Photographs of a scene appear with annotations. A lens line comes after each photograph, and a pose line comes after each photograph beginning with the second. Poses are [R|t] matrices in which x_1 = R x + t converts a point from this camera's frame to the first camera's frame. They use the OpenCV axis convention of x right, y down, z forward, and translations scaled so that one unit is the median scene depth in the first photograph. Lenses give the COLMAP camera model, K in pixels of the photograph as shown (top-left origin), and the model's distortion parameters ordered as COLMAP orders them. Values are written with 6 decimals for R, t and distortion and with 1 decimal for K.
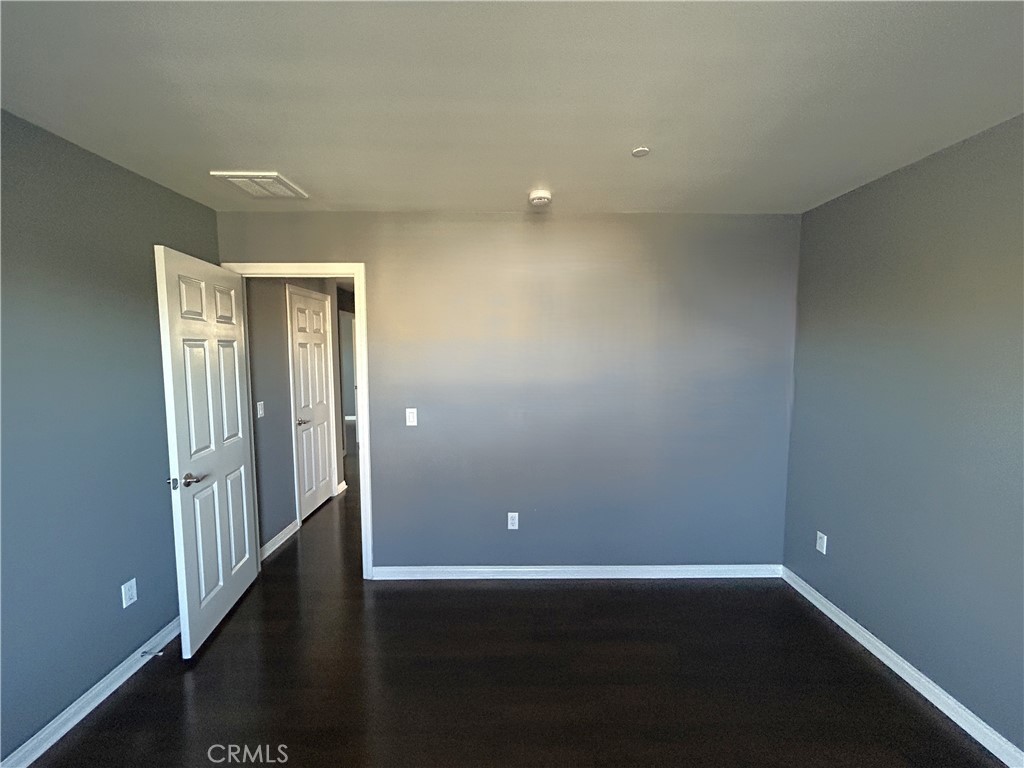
lens RADIAL K [[416.9, 0, 512.3], [0, 416.9, 383.2], [0, 0, 1]] dist [-0.002776, 0.001339]
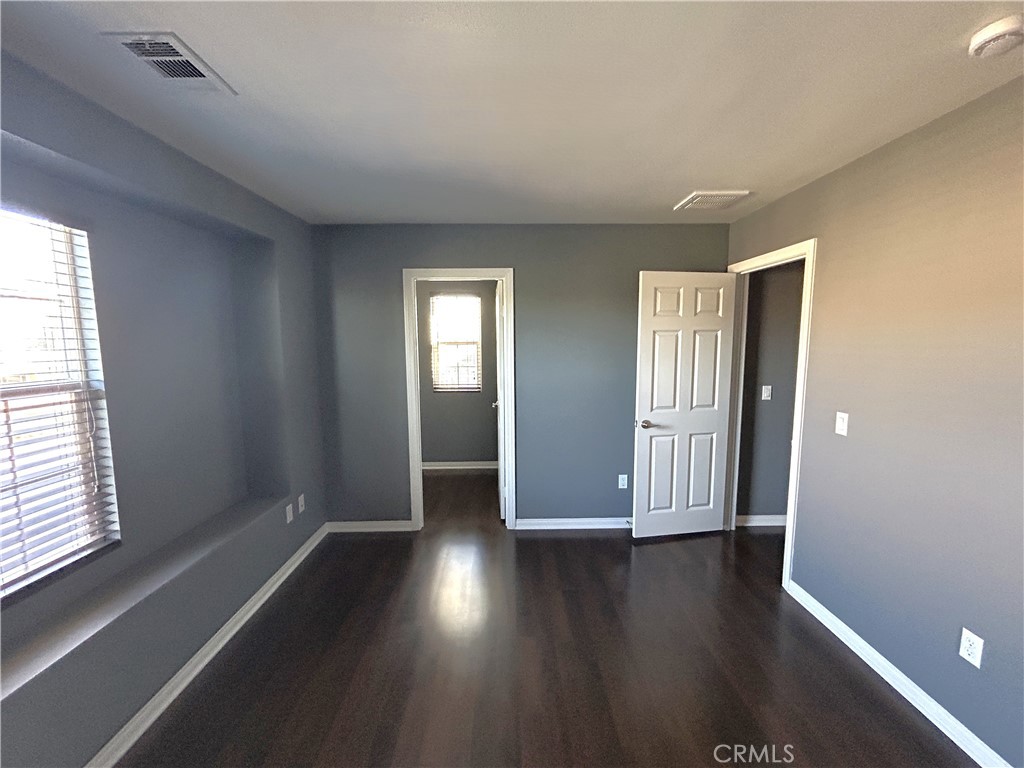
lens RADIAL K [[416.9, 0, 511.2], [0, 416.9, 386.7], [0, 0, 1]] dist [-0.002776, 0.001339]
pose [[-0.001740, 0.117384, -0.993085, 0.562596], [-0.081532, 0.989764, 0.117134, -0.030940], [0.996669, 0.081172, 0.007848, 0.390577]]
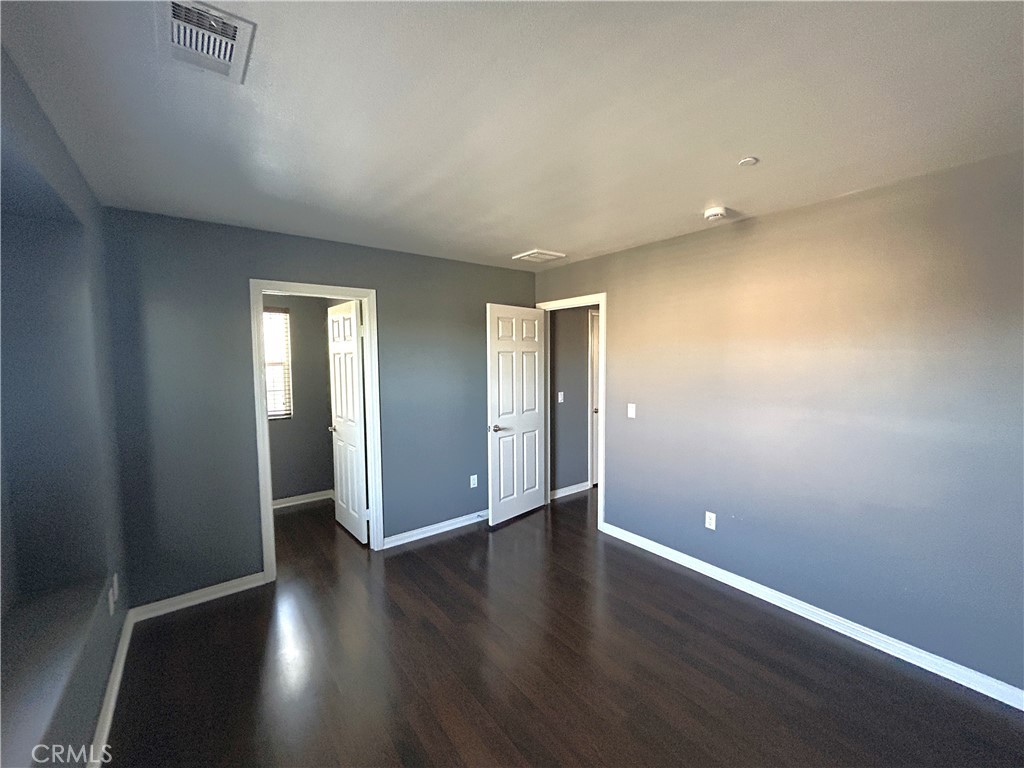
lens RADIAL K [[416.9, 0, 511.6], [0, 416.9, 388.5], [0, 0, 1]] dist [-0.002776, 0.001339]
pose [[0.595817, 0.056365, -0.801140, 0.572749], [-0.062332, 0.997771, 0.023842, 0.007901], [0.800697, 0.035731, 0.598002, -0.037655]]
